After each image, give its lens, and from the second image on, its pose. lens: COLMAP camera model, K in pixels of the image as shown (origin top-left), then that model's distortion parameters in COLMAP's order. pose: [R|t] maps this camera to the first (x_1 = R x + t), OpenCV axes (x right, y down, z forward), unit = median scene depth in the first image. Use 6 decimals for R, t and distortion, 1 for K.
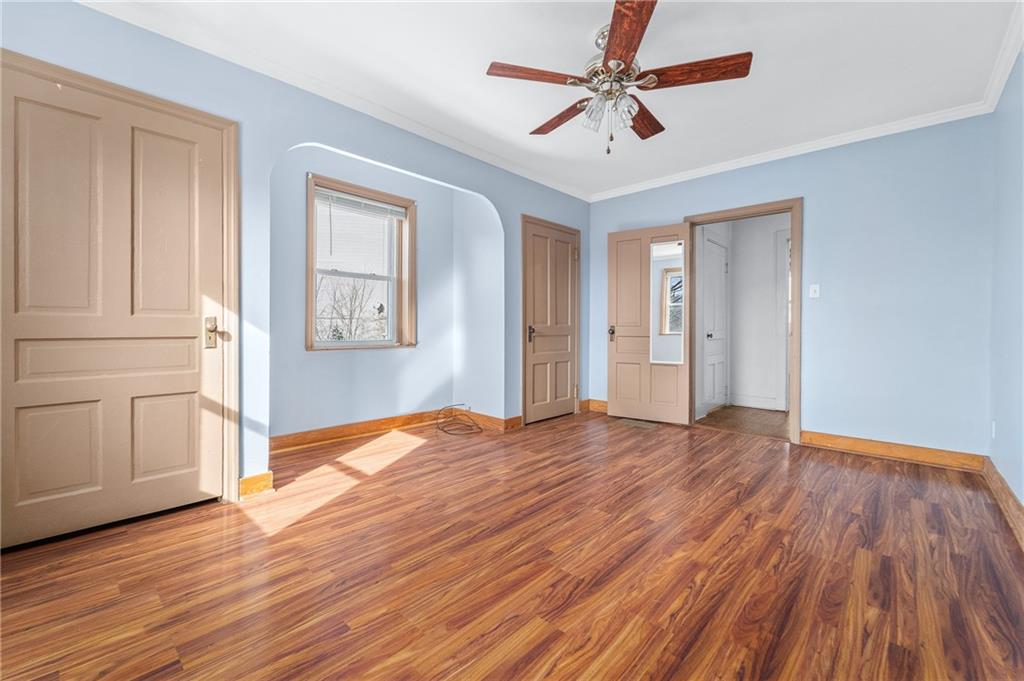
lens RADIAL K [[425.6, 0, 513.3], [0, 425.6, 329.4], [0, 0, 1]] dist [0.001839, -0.001476]
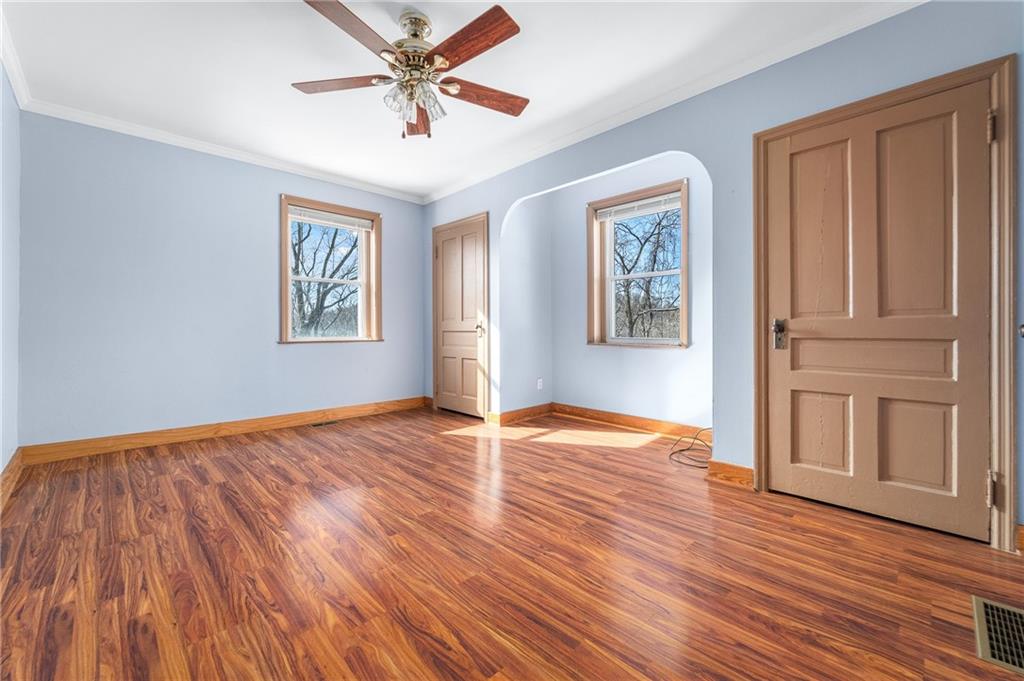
lens RADIAL K [[425.6, 0, 512.8], [0, 425.6, 336.5], [0, 0, 1]] dist [0.001839, -0.001476]
pose [[-0.067333, 0.014089, -0.997631, 1.190670], [-0.003326, 0.999892, 0.014345, 0.010981], [0.997725, 0.004285, -0.067278, 1.295480]]
